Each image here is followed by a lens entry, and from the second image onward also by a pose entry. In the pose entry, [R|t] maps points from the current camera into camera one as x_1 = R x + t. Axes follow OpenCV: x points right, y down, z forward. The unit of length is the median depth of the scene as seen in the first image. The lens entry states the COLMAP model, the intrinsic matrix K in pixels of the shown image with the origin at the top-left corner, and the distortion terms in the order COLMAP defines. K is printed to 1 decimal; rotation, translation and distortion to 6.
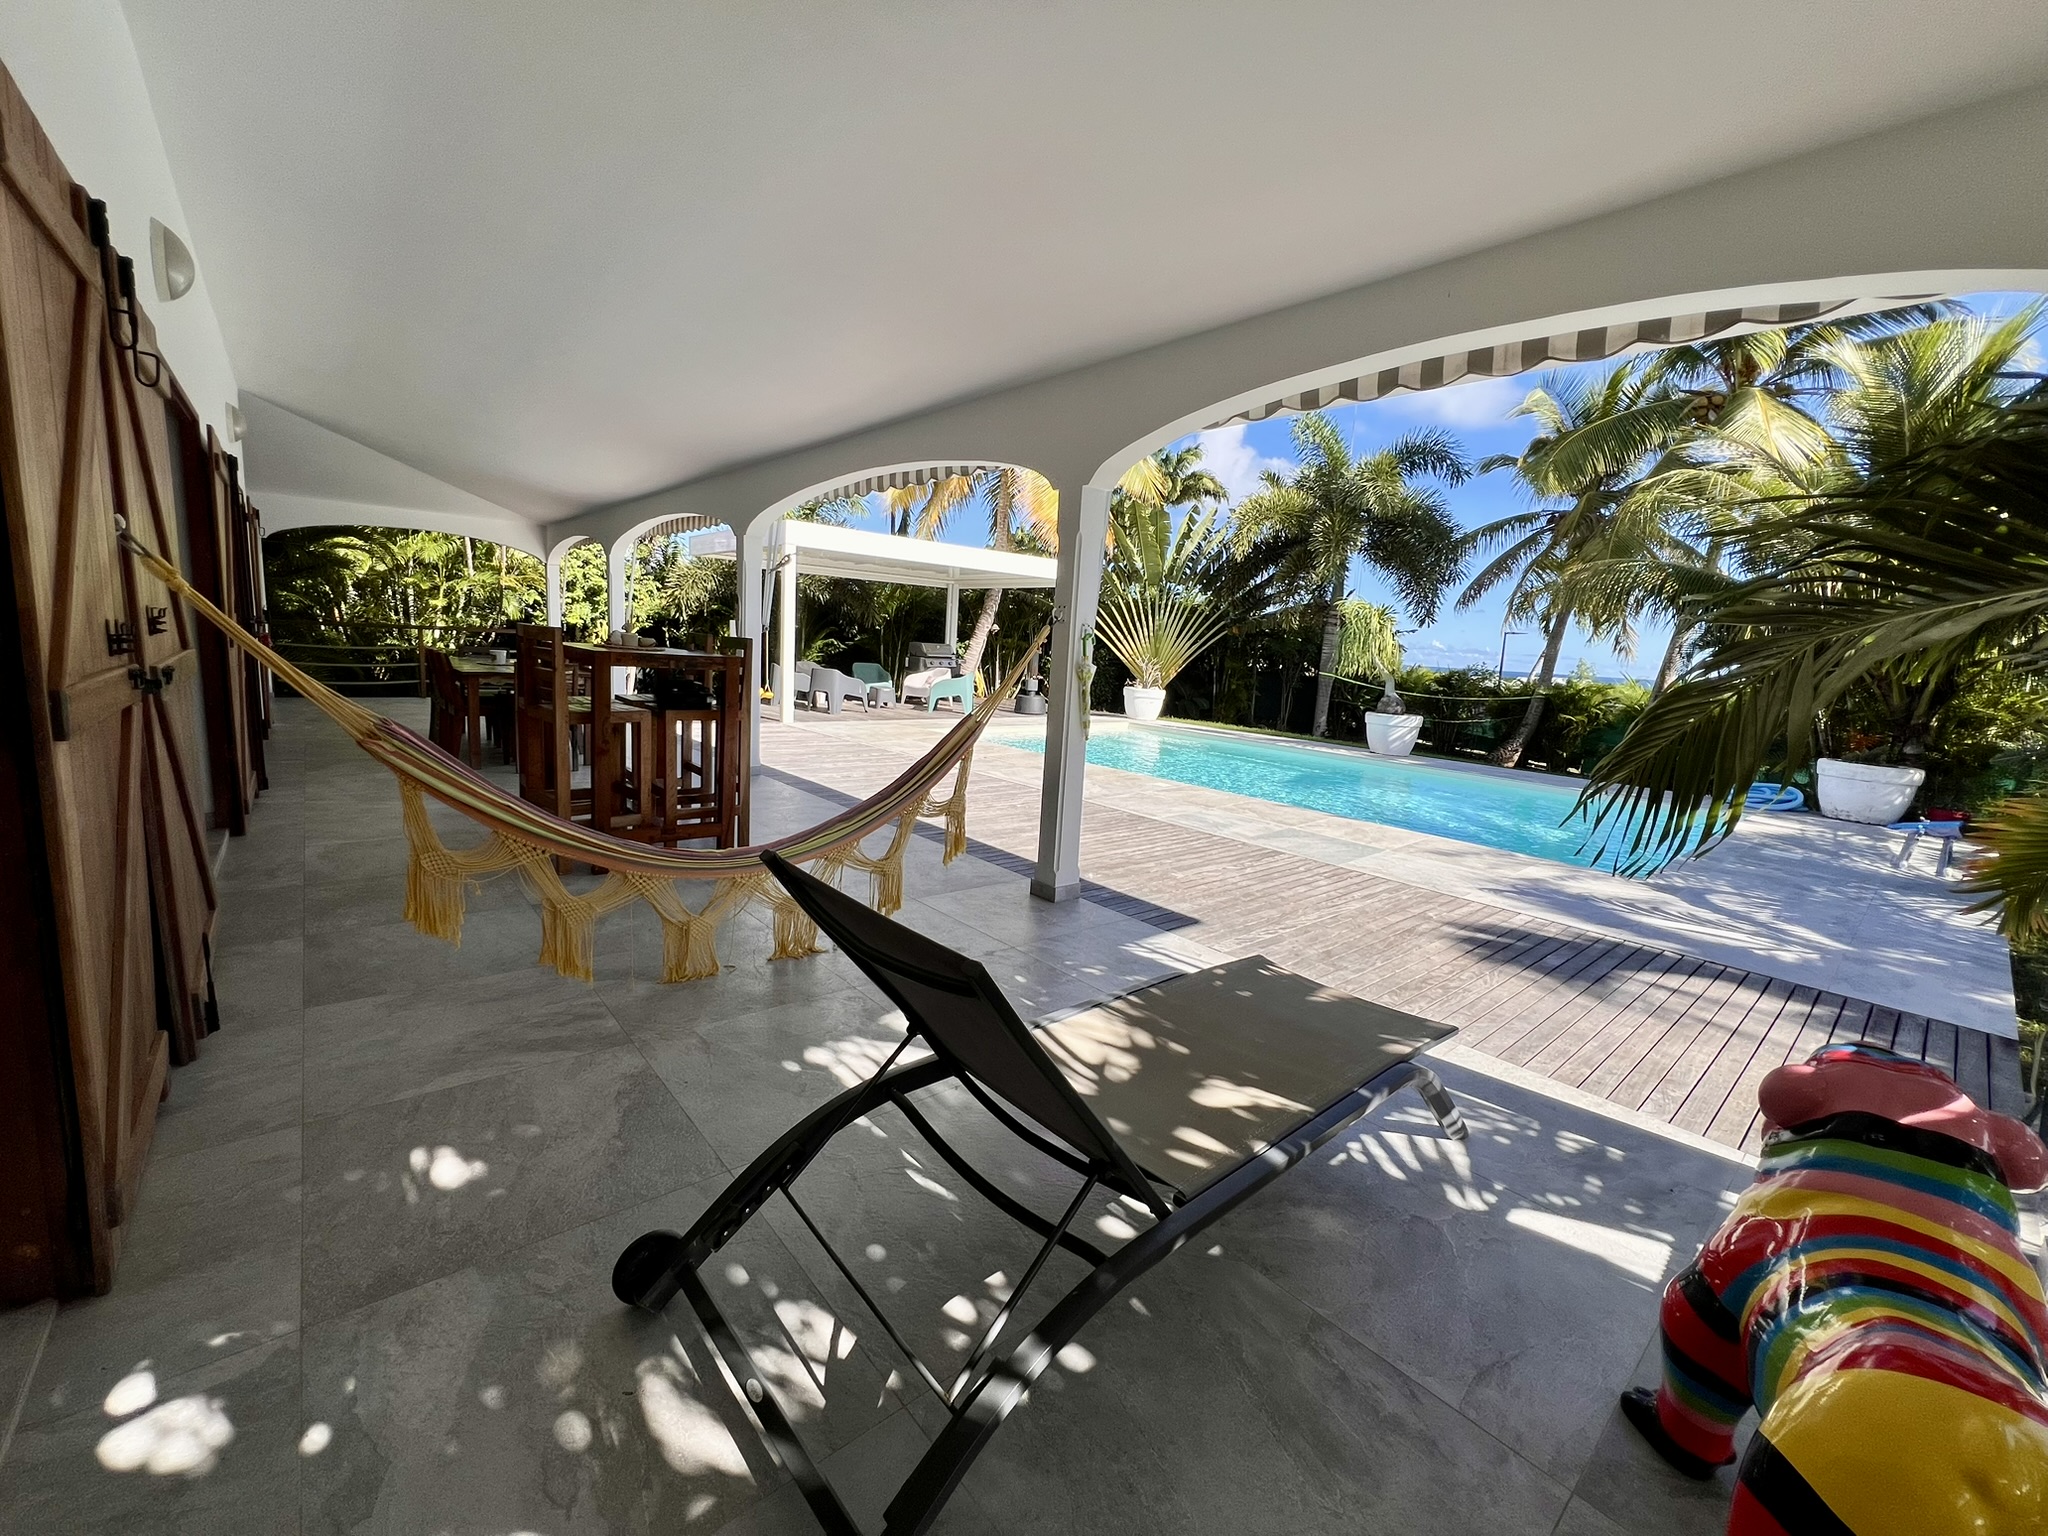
lens RADIAL K [[818.0, 0, 1027.3], [0, 818.0, 763.4], [0, 0, 1]] dist [0.001932, 0.000596]
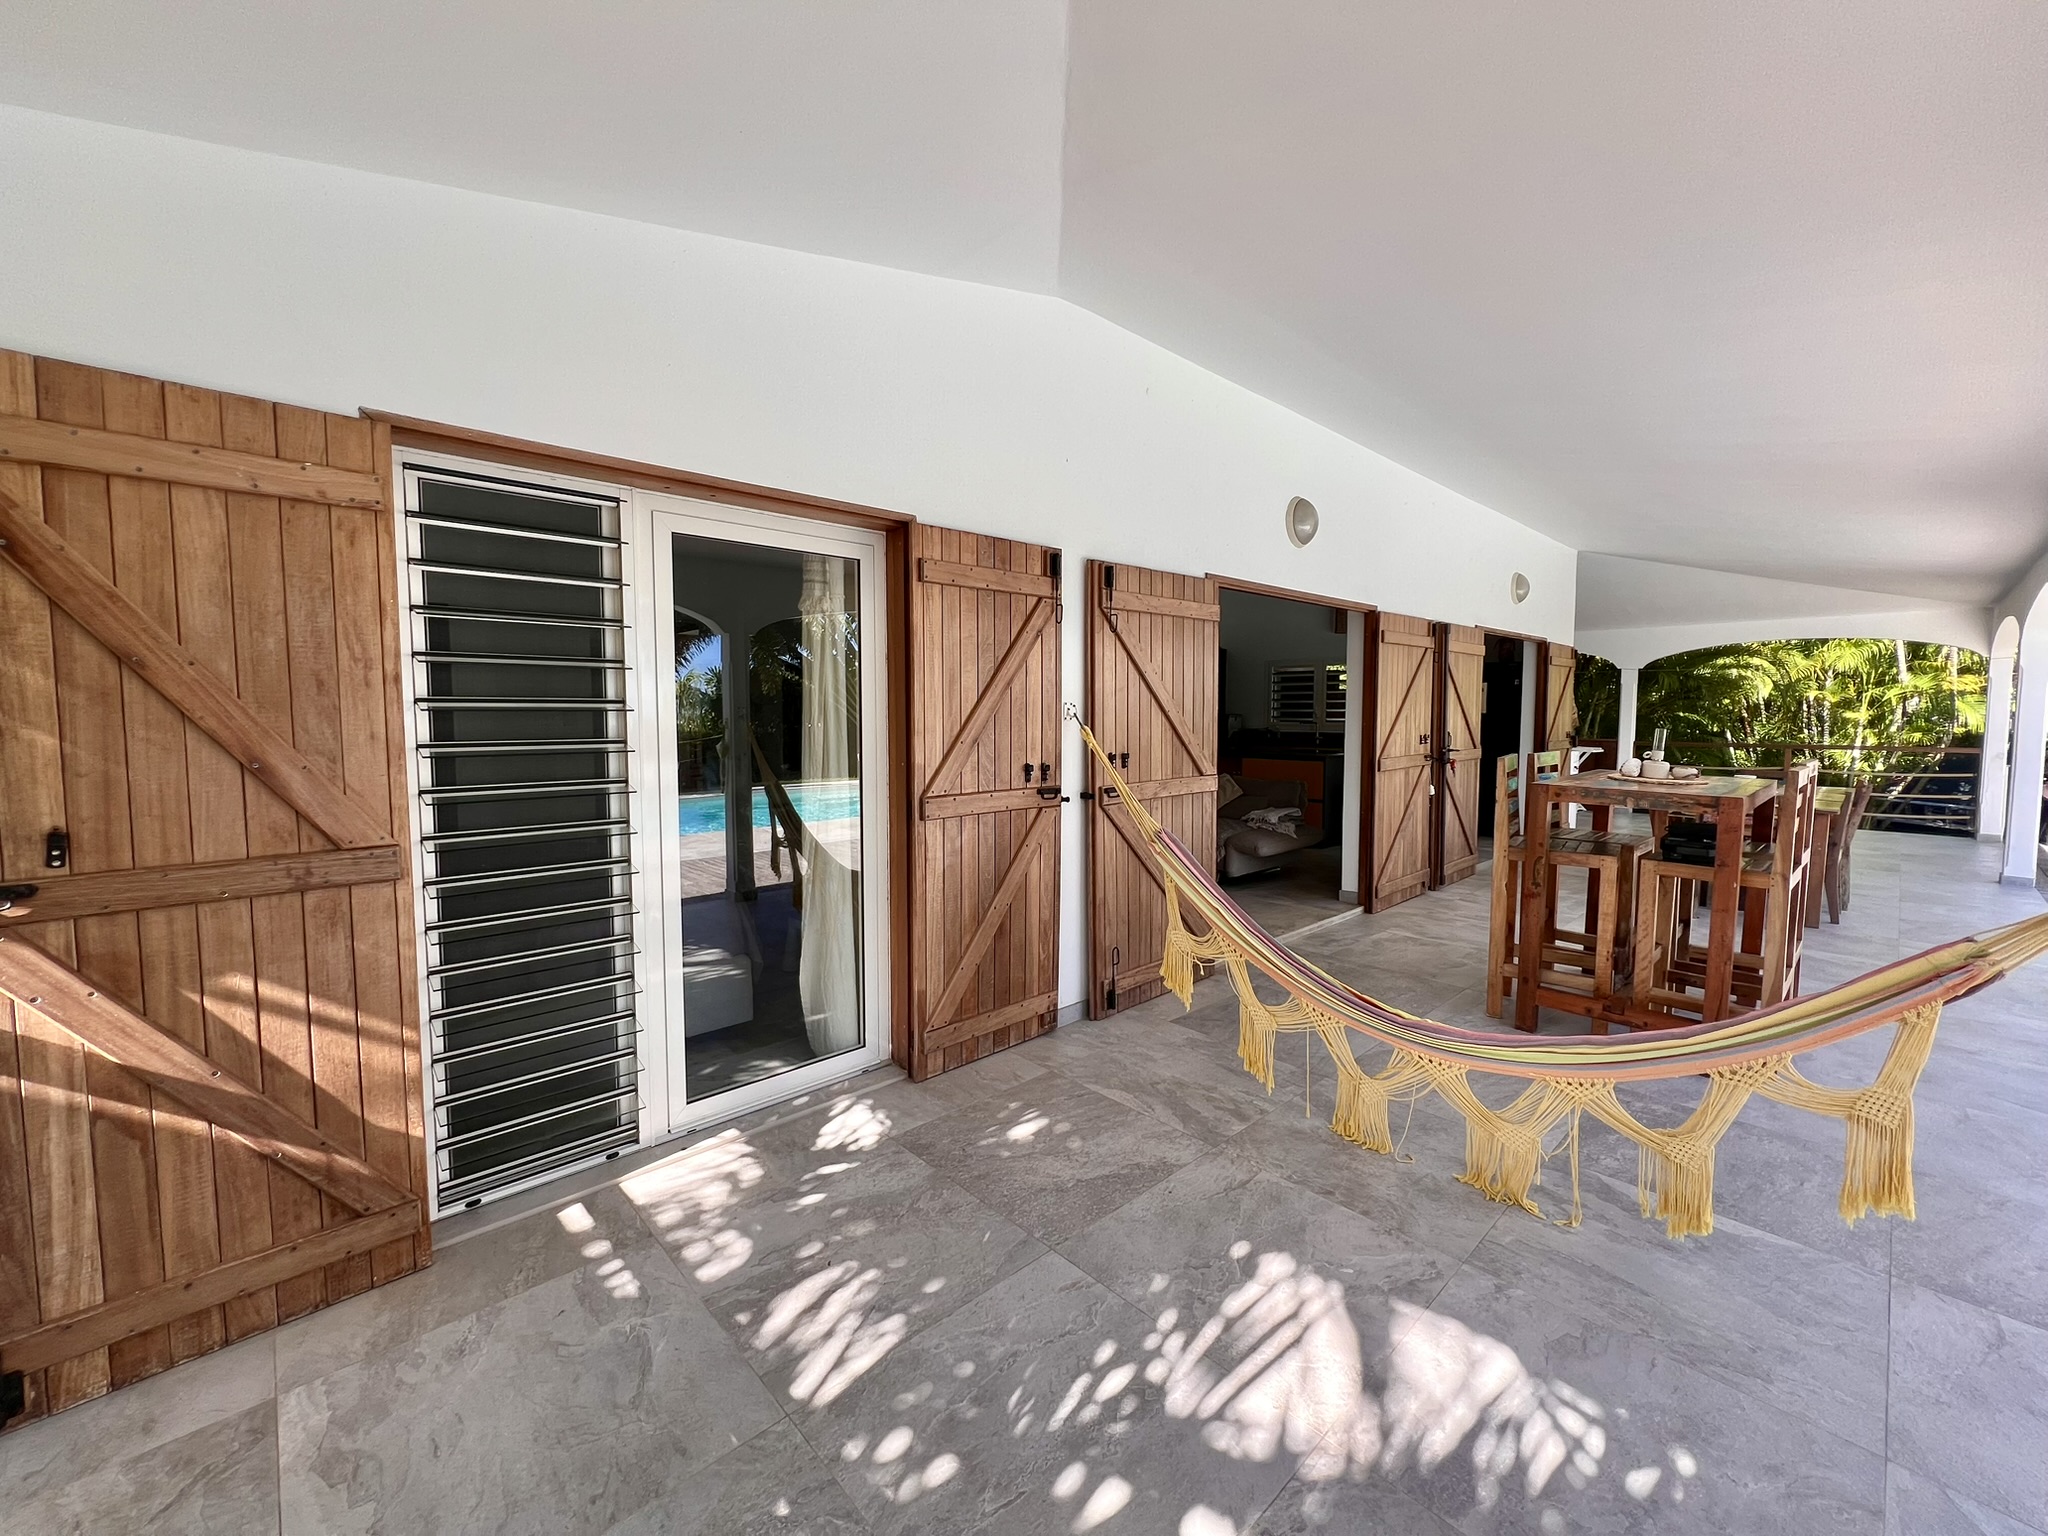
lens RADIAL K [[818.0, 0, 1027.3], [0, 818.0, 763.4], [0, 0, 1]] dist [0.001932, 0.000596]
pose [[0.037981, 0.004337, -0.999269, 0.427115], [-0.141429, 0.989948, -0.001079, -0.092294], [0.989220, 0.141366, 0.038212, 0.454227]]
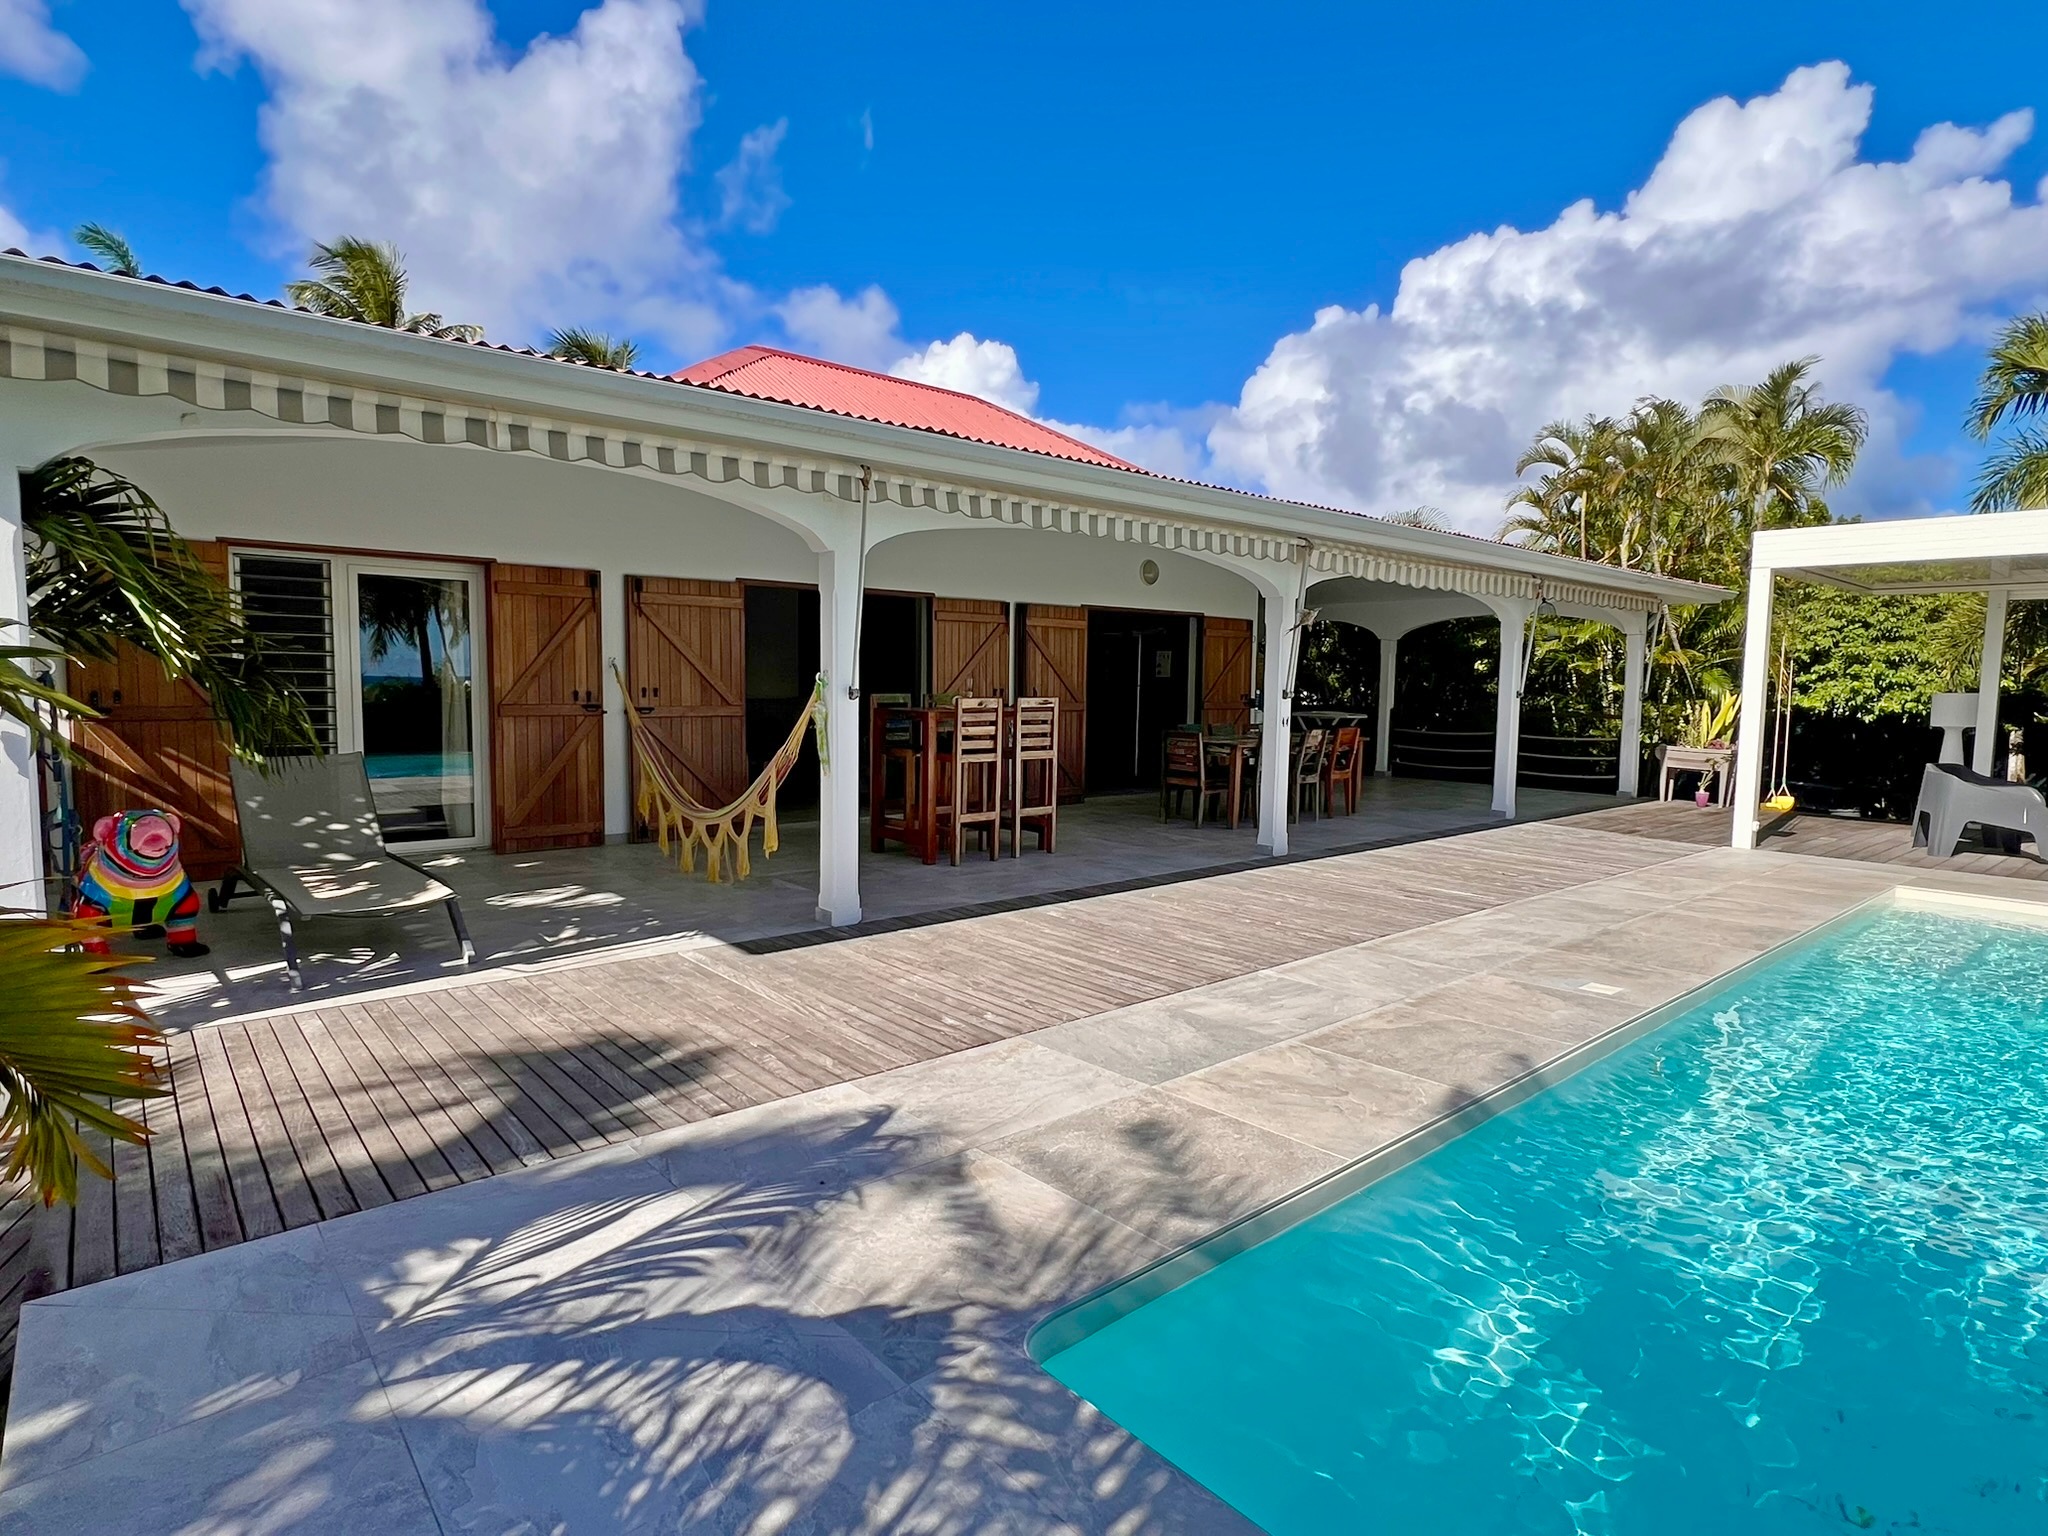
lens RADIAL K [[1063.1, 0, 1029.7], [0, 1063.1, 768.5], [0, 0, 1]] dist [0.002166, 0.001397]
pose [[0.003253, 0.024039, -0.999706, 1.737452], [-0.157885, 0.987184, 0.023225, -0.134918], [0.987452, 0.157763, 0.007007, 1.456585]]
